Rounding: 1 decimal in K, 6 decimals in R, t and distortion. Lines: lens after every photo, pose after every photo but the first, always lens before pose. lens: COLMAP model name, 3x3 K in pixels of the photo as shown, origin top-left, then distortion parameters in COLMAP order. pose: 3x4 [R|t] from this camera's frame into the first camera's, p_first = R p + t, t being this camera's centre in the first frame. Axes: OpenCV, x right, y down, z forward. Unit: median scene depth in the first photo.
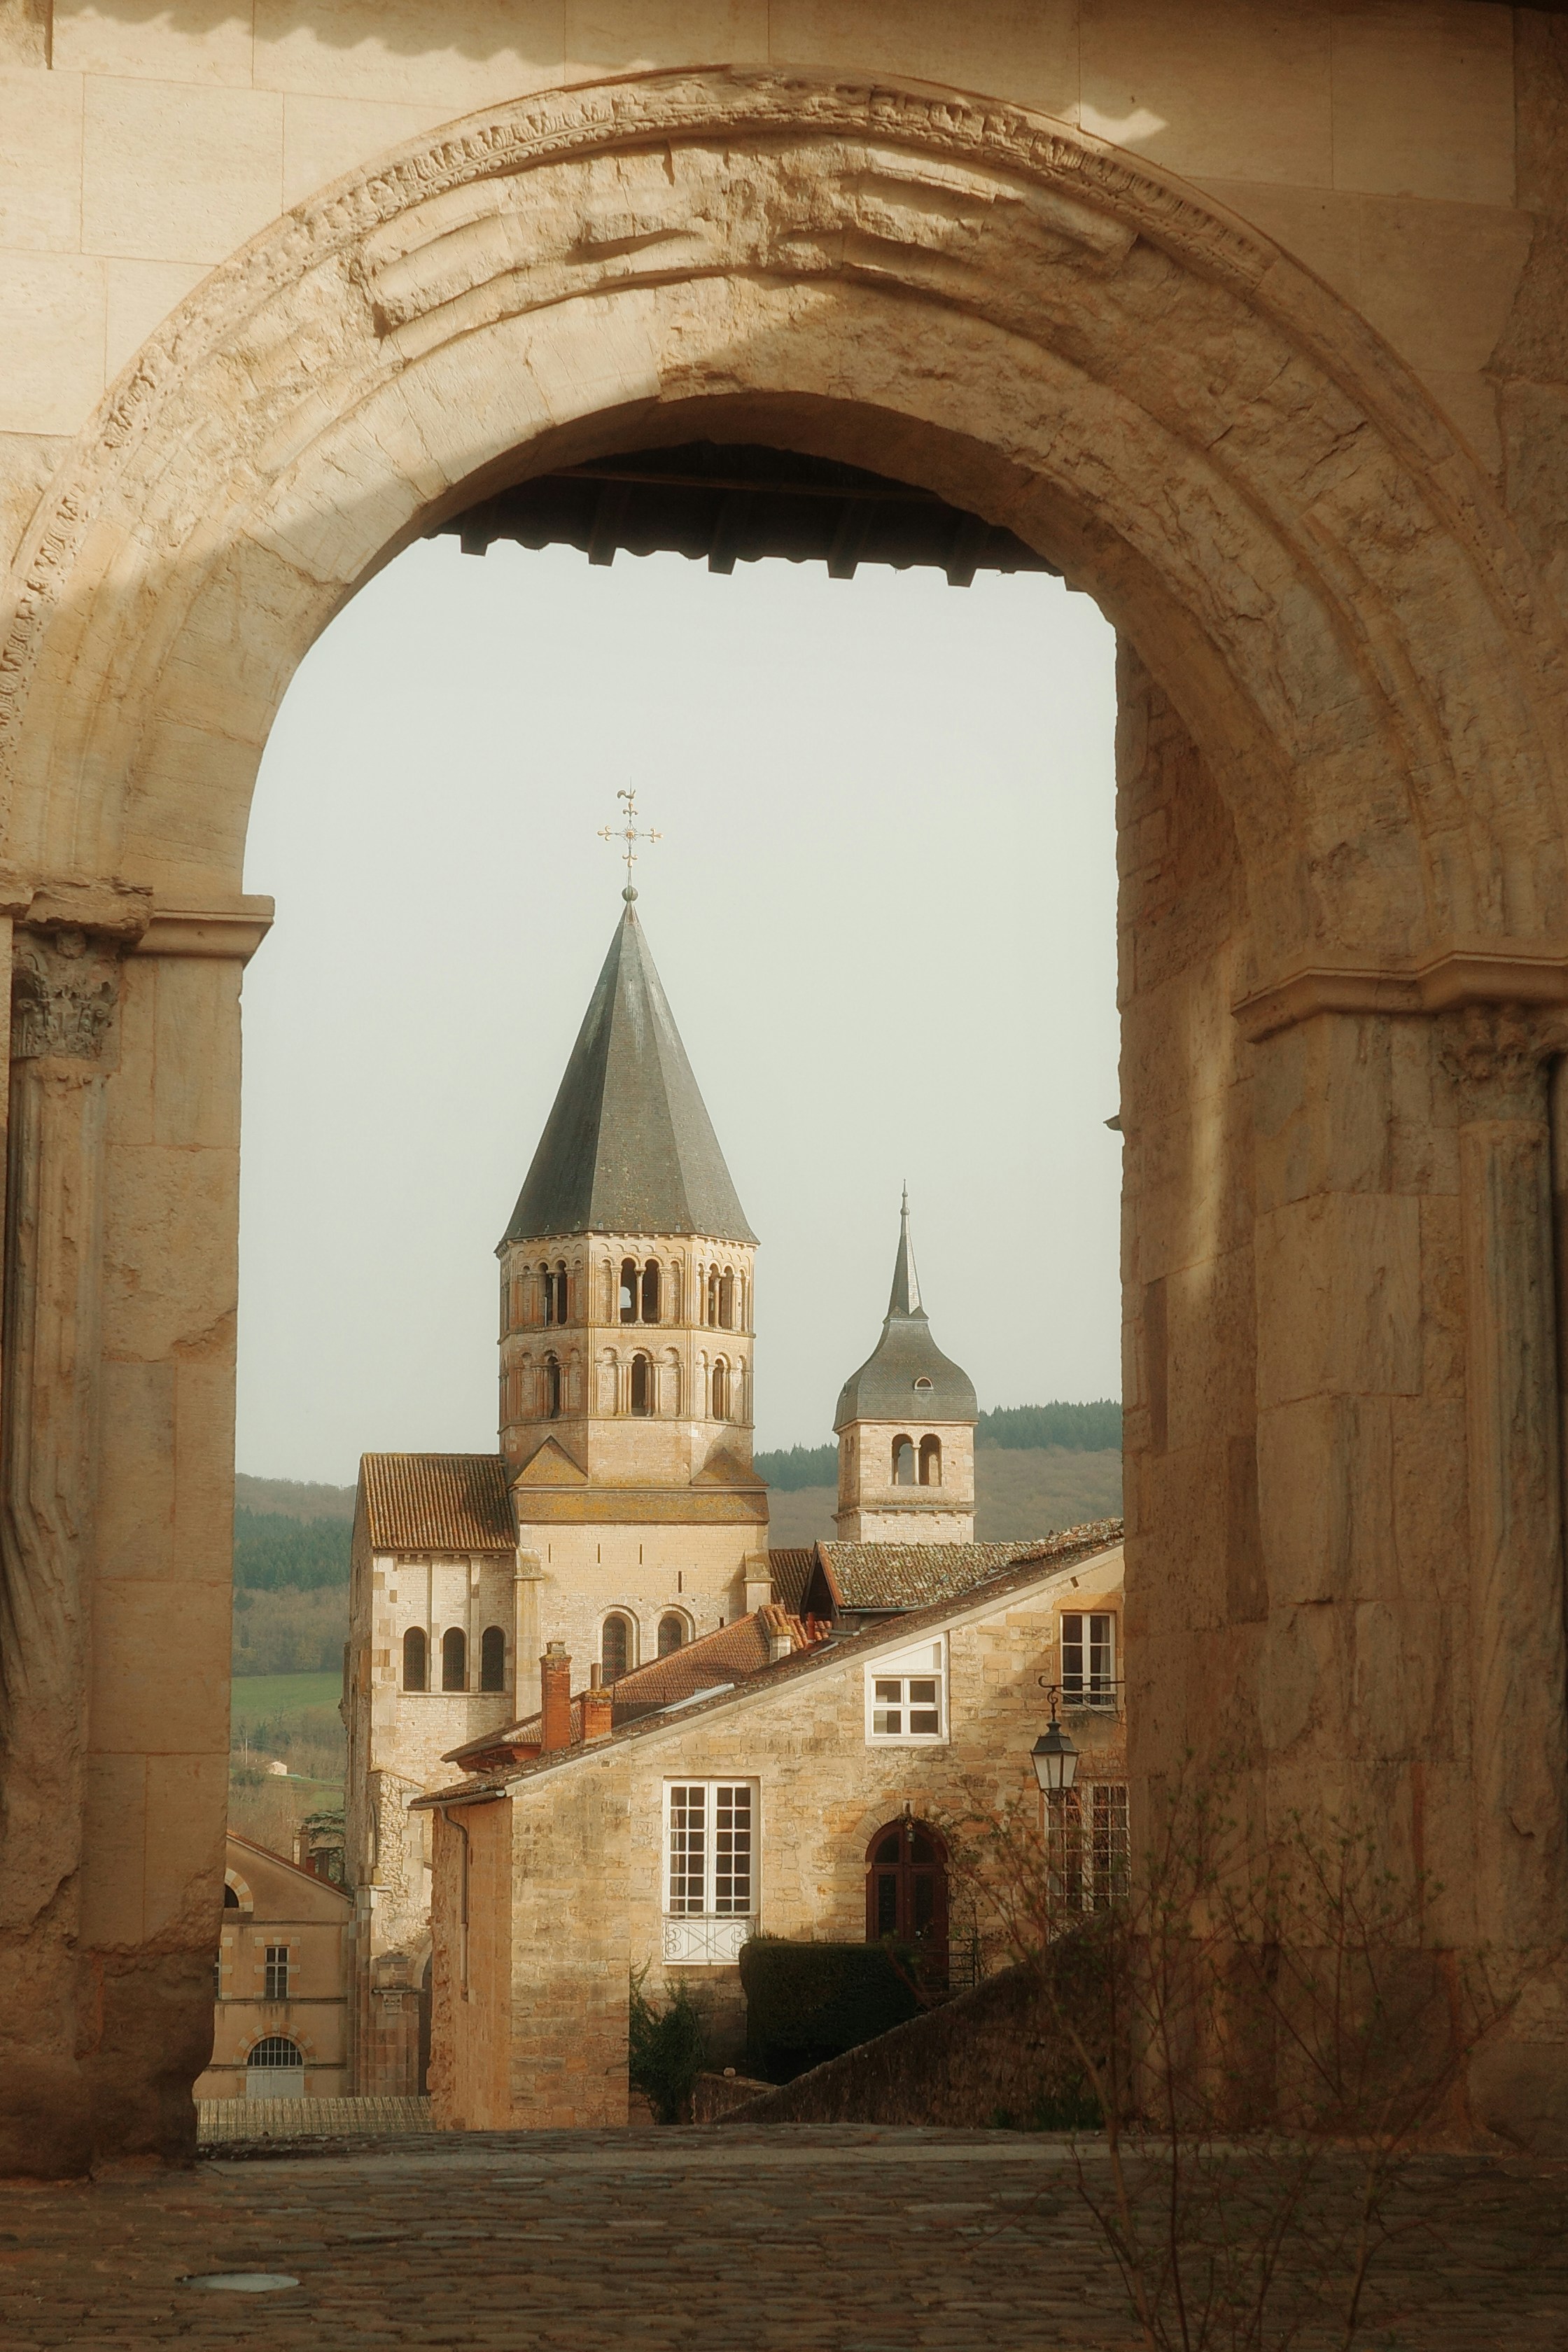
lens RADIAL K [[4675.5, 0, 796.4], [0, 4675.5, 1169.9], [0, 0, 1]] dist [0.027904, 0.000000]
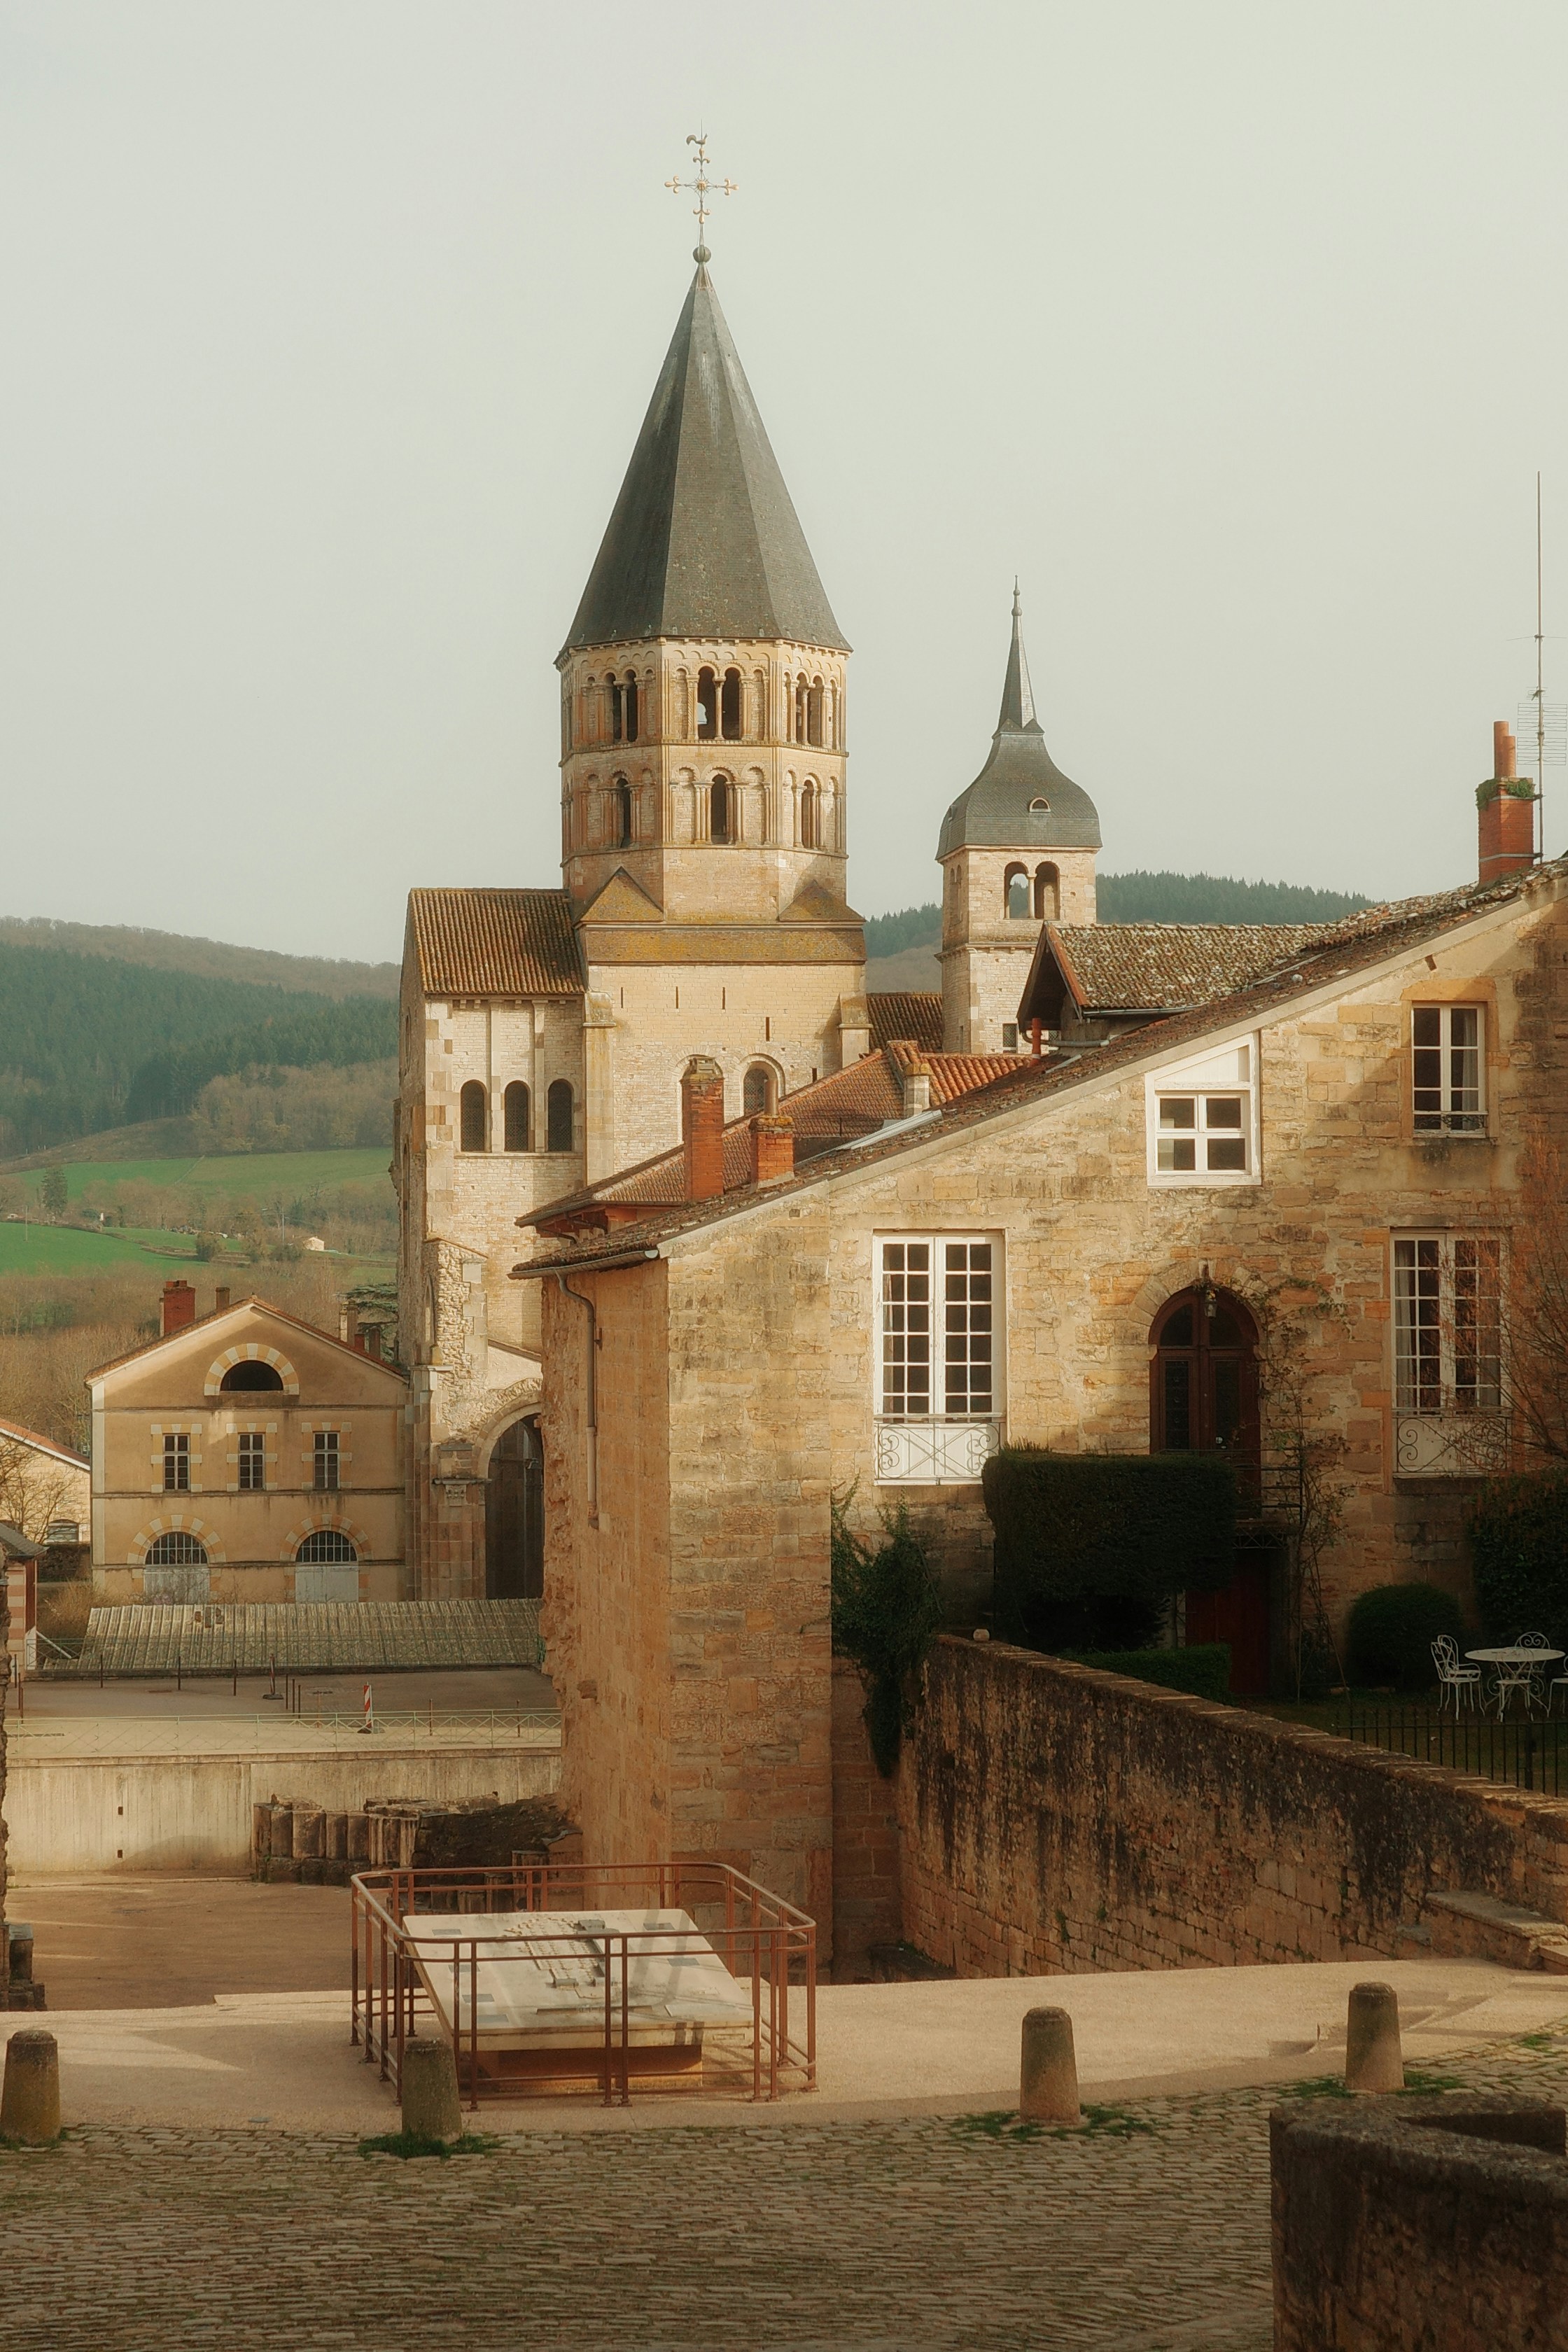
lens RADIAL K [[4705.7, 0, 780.3], [0, 4705.7, 1172.6], [0, 0, 1]] dist [0.039201, 0.000000]
pose [[0.999924, -0.006057, -0.010762, -0.035006], [0.007227, 0.993649, 0.112290, 0.038451], [0.010014, -0.112359, 0.993617, 0.273202]]
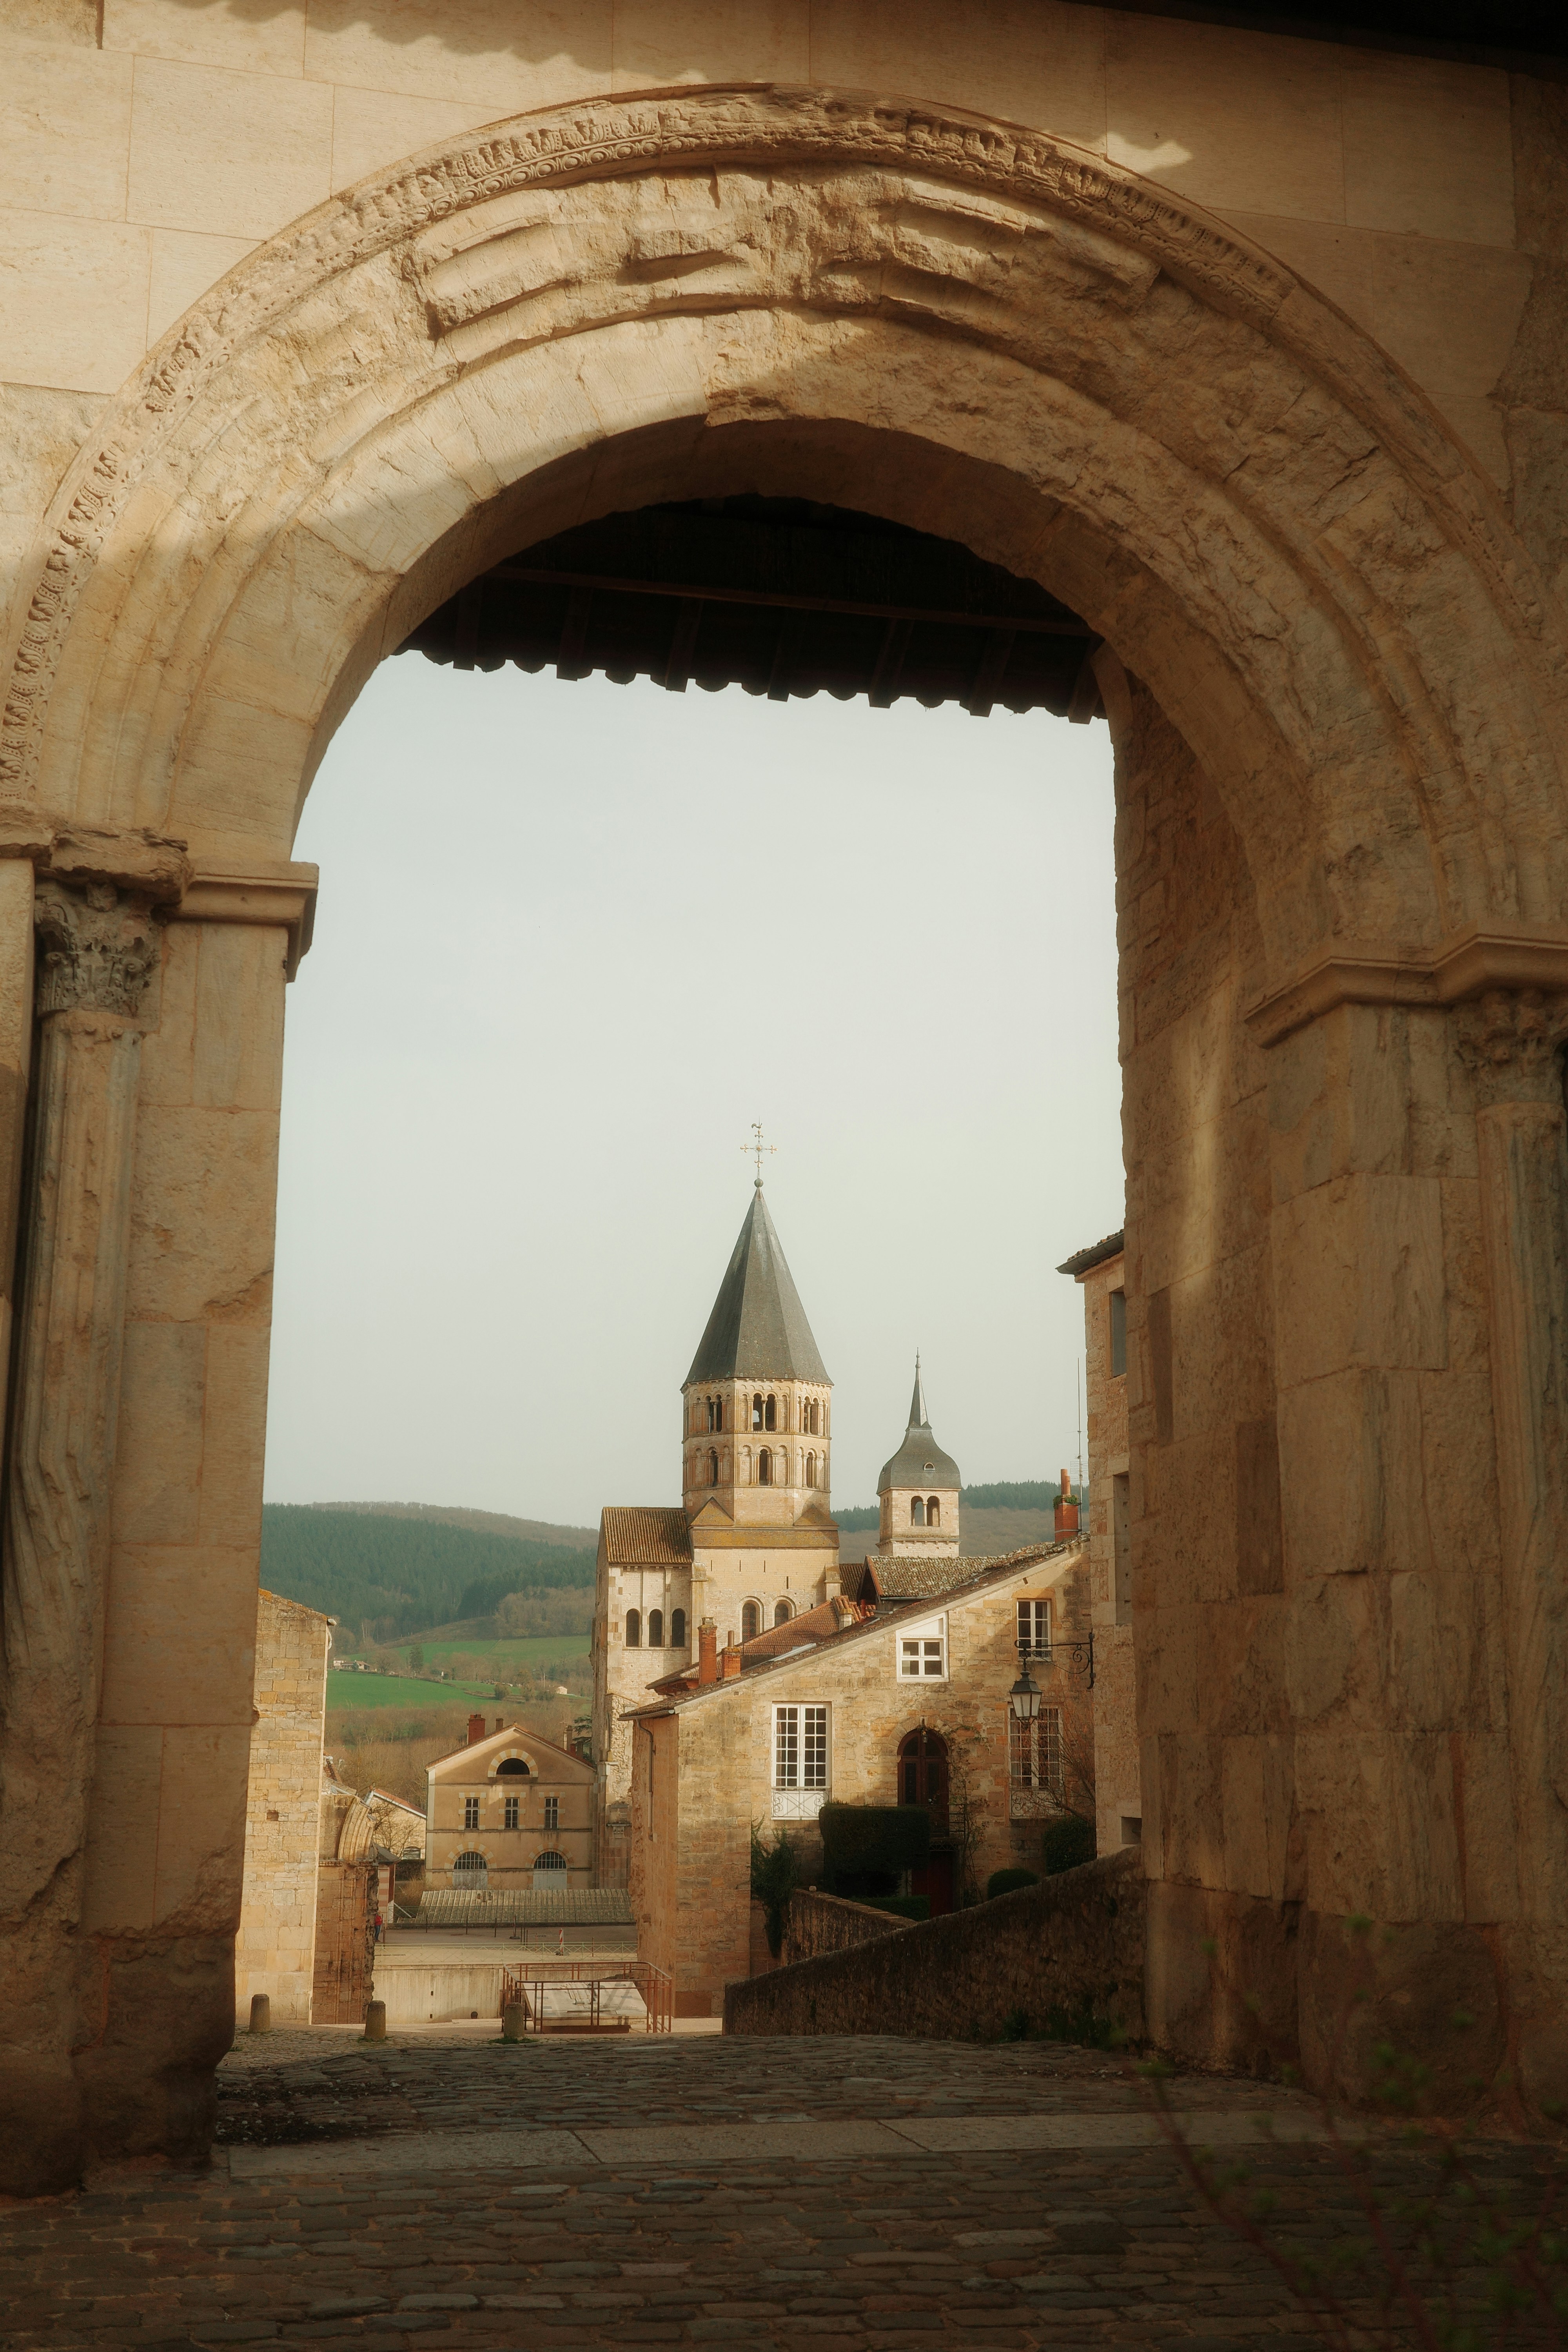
lens RADIAL K [[2623.8, 0, 794.5], [0, 2623.8, 1180.0], [0, 0, 1]] dist [0.037902, 0.000000]
pose [[0.999729, -0.001733, -0.023204, 0.000739], [0.000226, 0.997900, -0.064775, 0.008498], [0.023268, 0.064752, 0.997630, 0.080938]]
